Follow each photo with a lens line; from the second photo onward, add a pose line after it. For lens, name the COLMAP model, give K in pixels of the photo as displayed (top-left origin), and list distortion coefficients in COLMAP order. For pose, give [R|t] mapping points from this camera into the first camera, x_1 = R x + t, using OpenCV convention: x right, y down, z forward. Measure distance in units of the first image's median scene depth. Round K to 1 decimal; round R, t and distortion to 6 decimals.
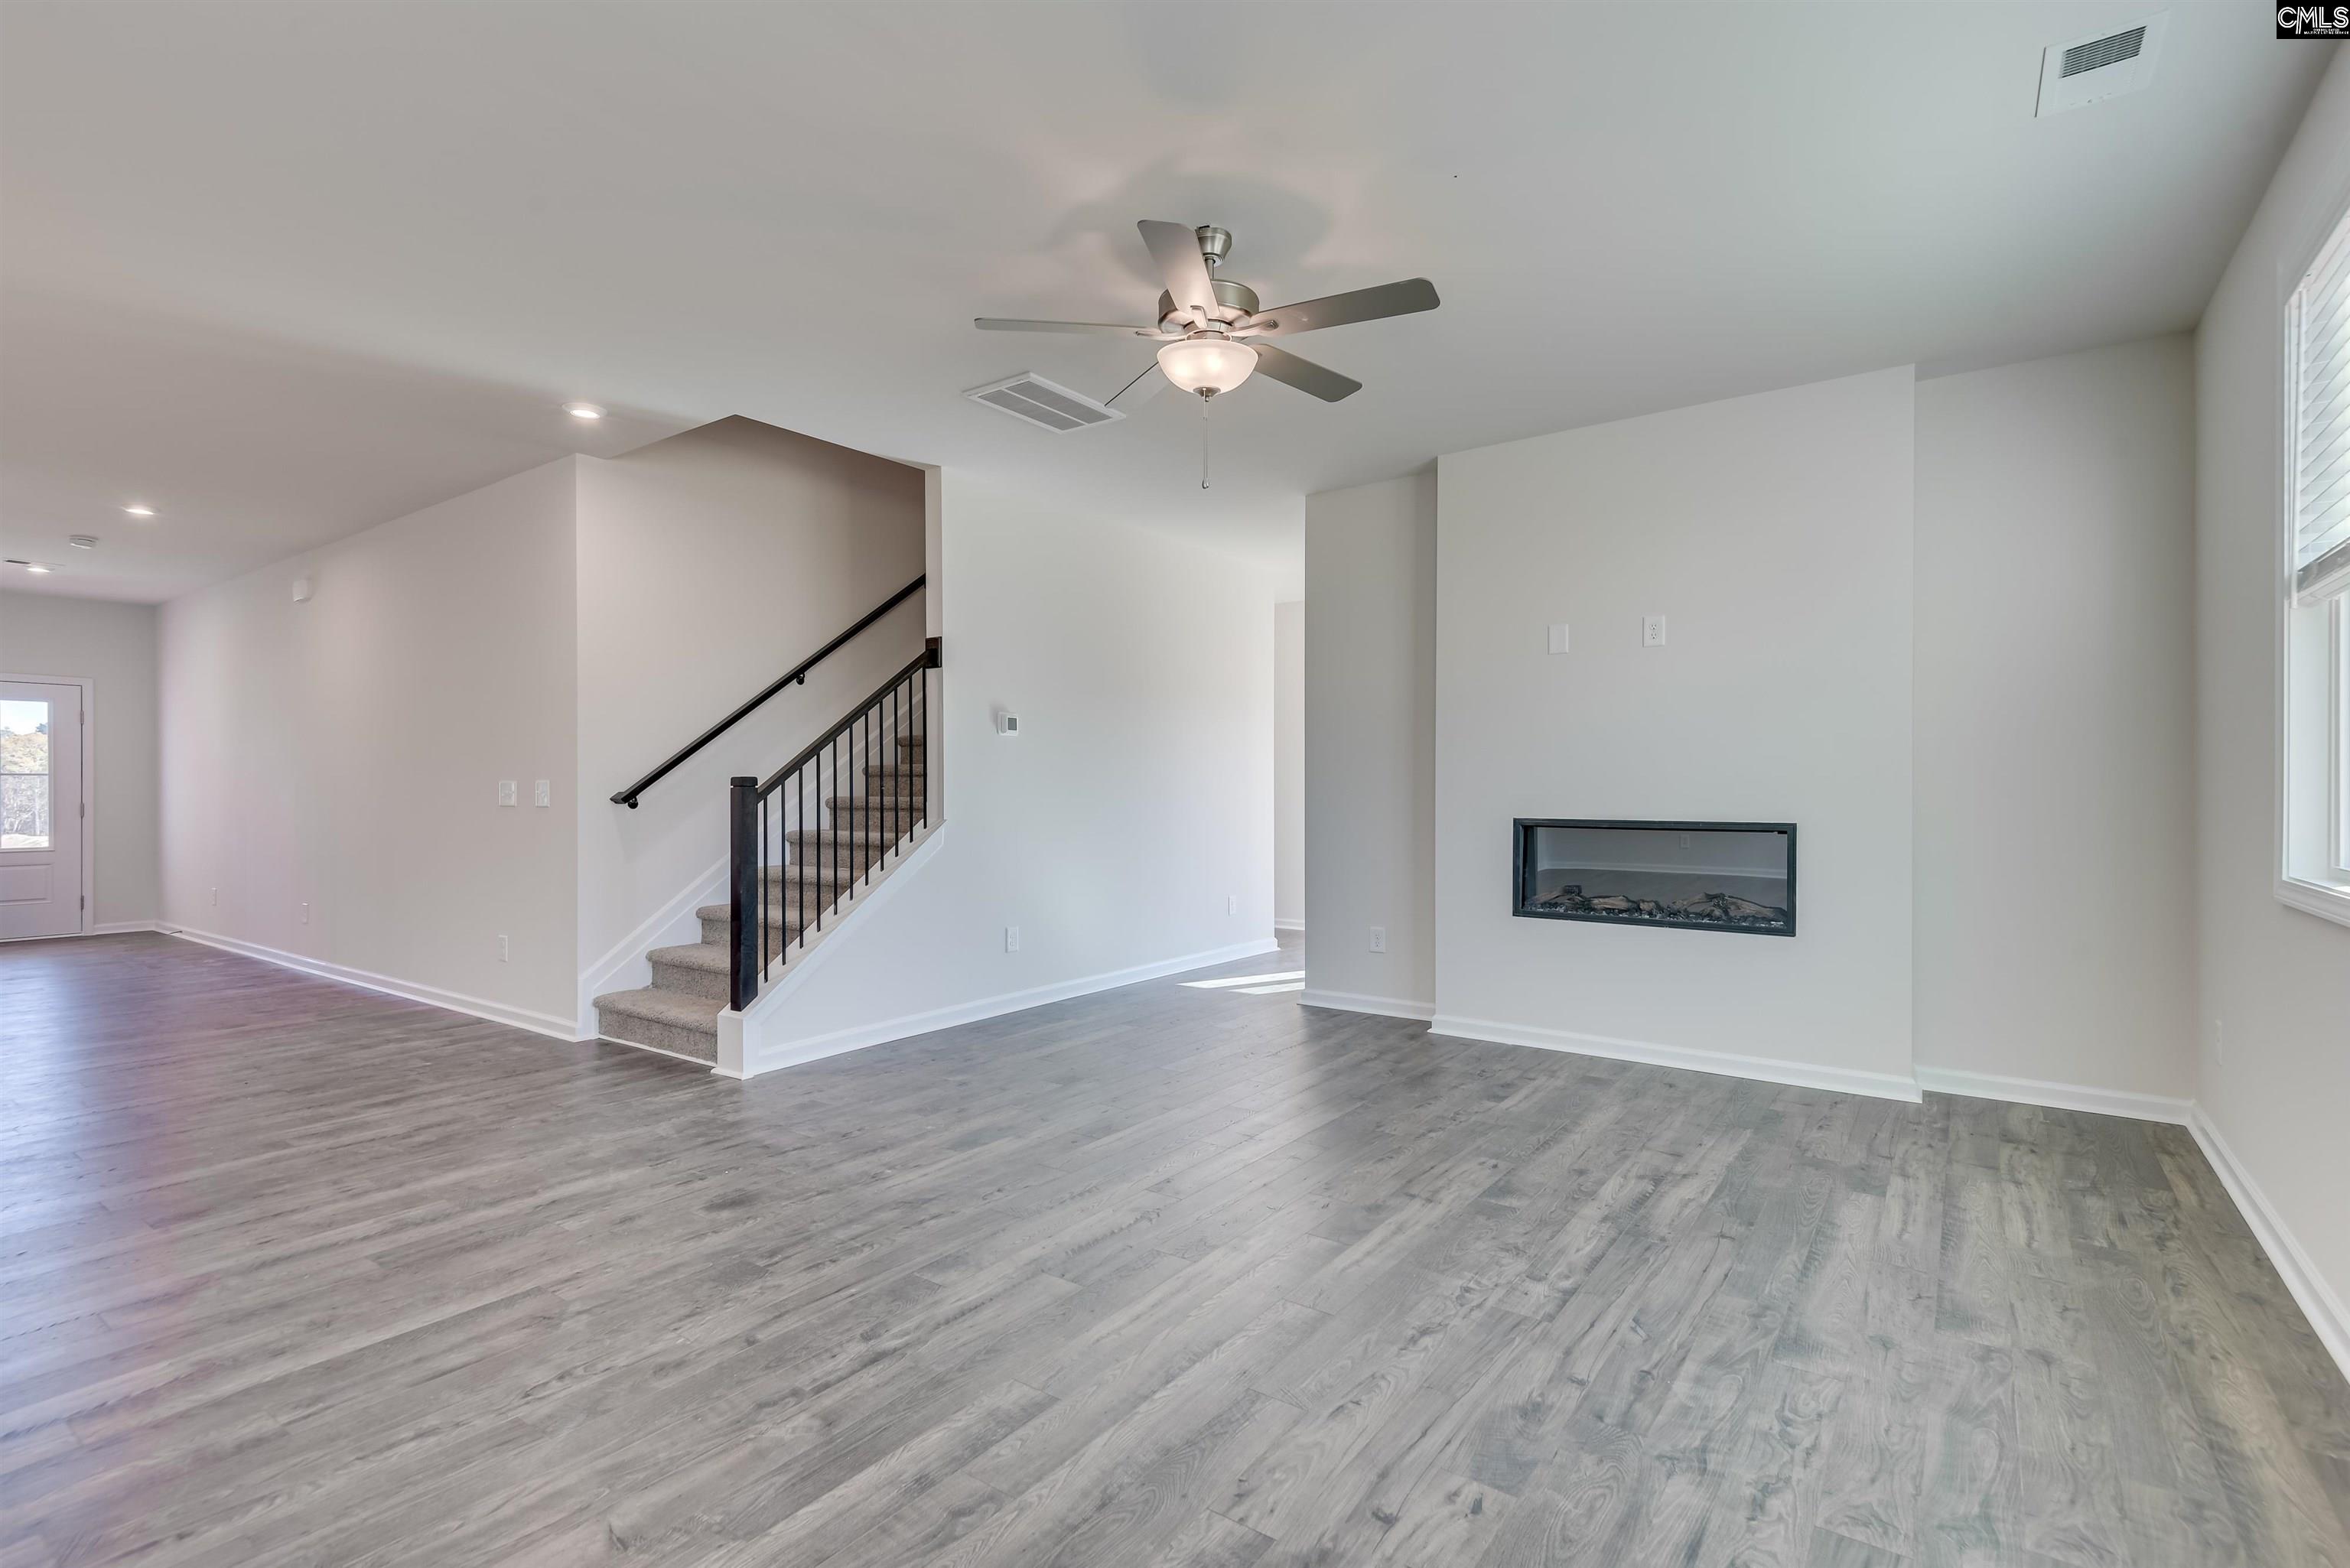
lens RADIAL K [[1103.4, 0, 1170.2], [0, 1103.4, 791.5], [0, 0, 1]] dist [0.015620, -0.005045]
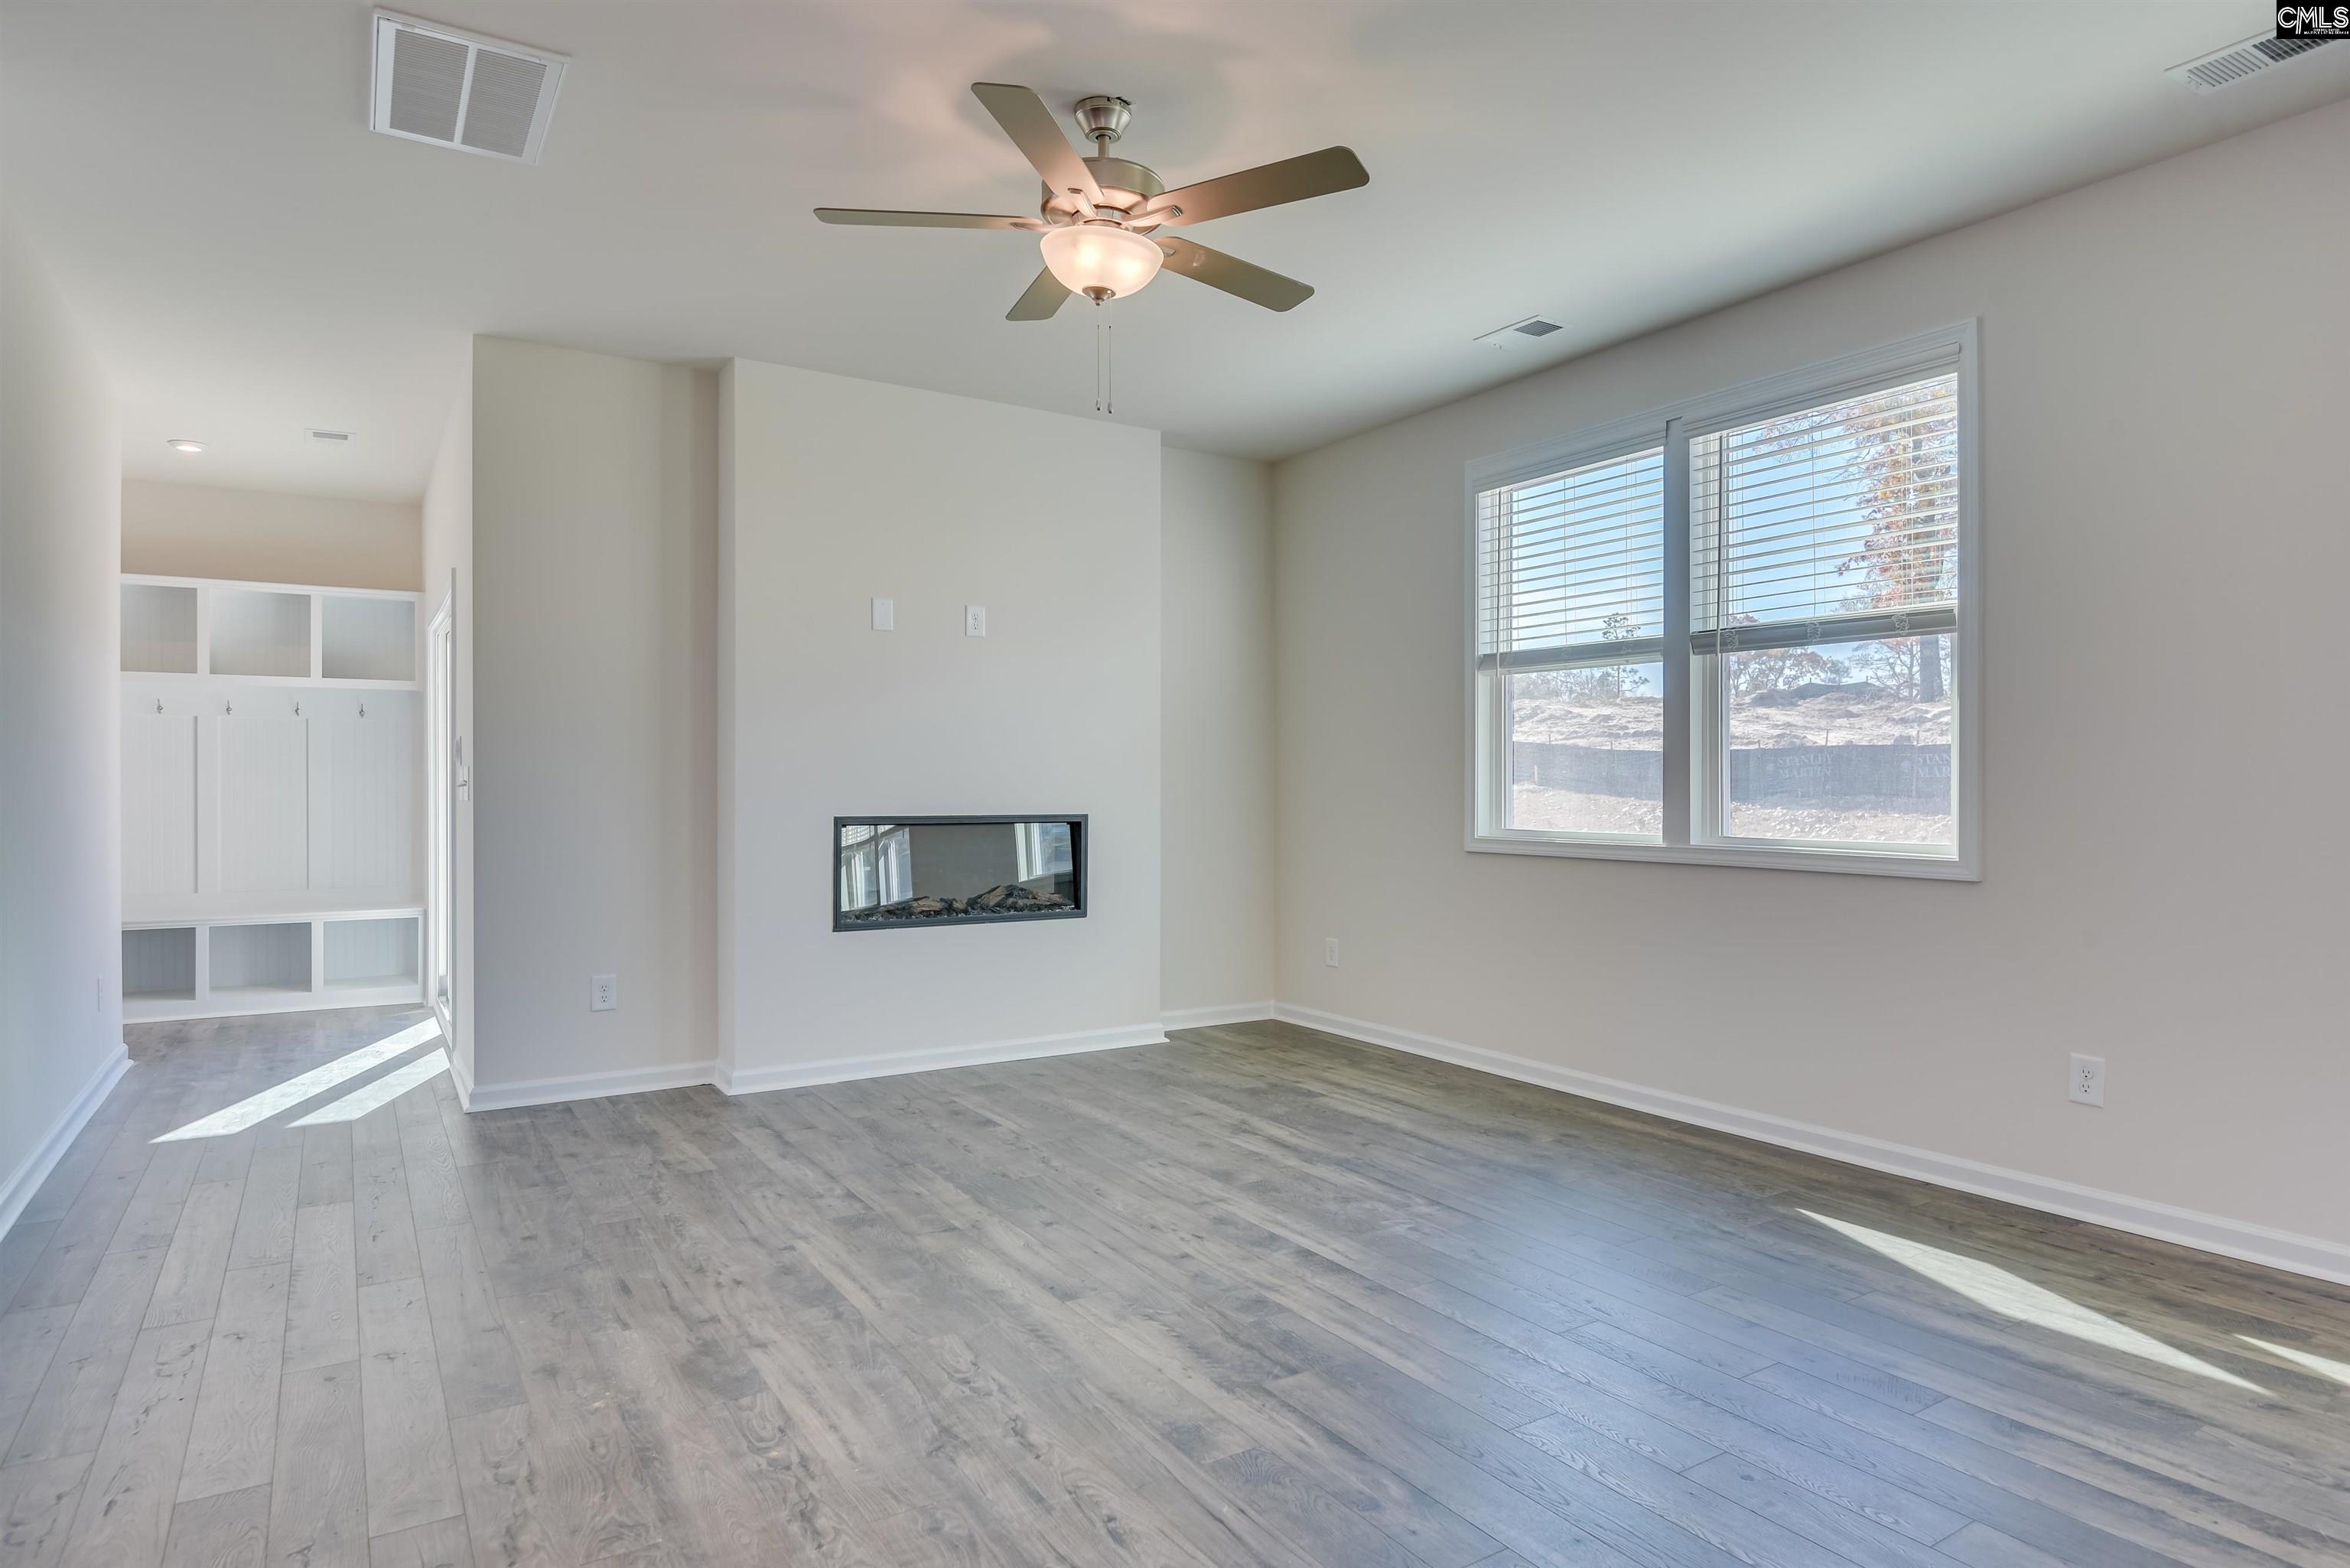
lens RADIAL K [[1332.6, 0, 1198.1], [0, 1332.6, 792.4], [0, 0, 1]] dist [0.006987, -0.005010]
pose [[0.354892, -0.006313, 0.934886, -0.876257], [0.001582, 0.999980, 0.006152, -0.001877], [-0.934906, -0.000705, 0.354895, 0.590936]]
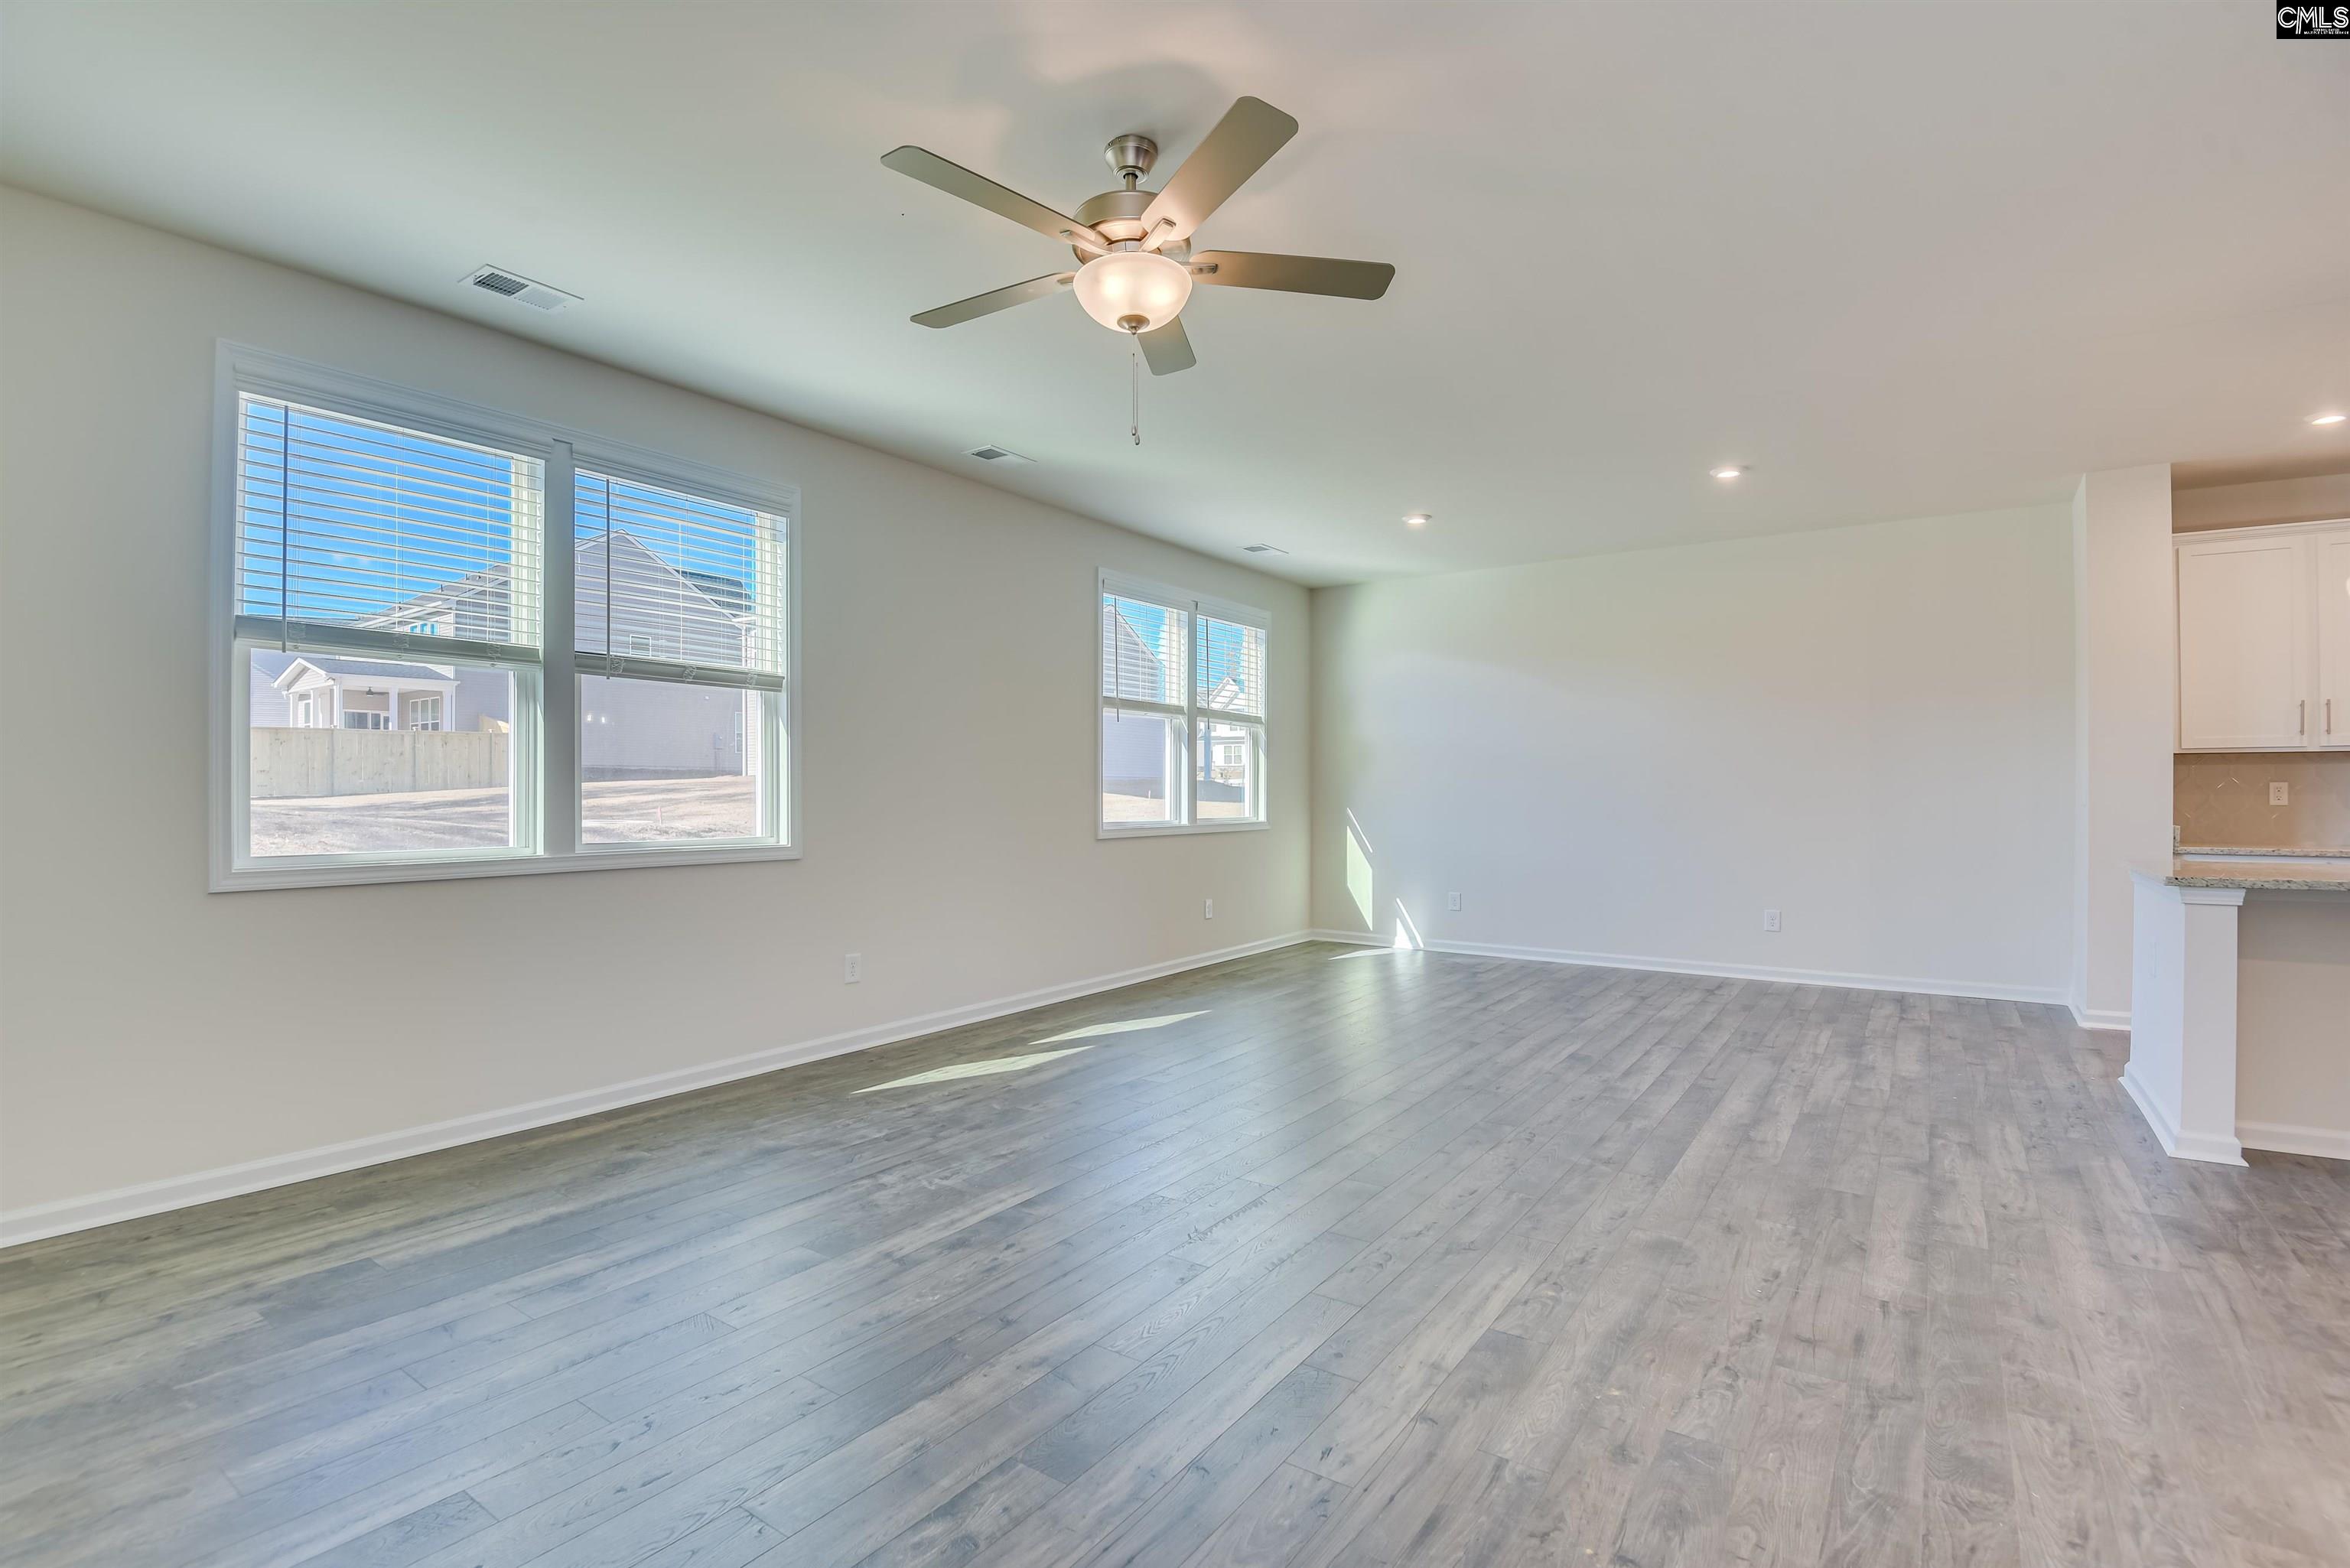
lens RADIAL K [[1091.0, 0, 1168.4], [0, 1091.0, 793.9], [0, 0, 1]] dist [-0.023619, -0.000654]
pose [[-0.999804, 0.002453, -0.019653, 0.023956], [0.002402, 0.999994, 0.002592, -0.003594], [0.019659, 0.002544, -0.999804, 1.862461]]
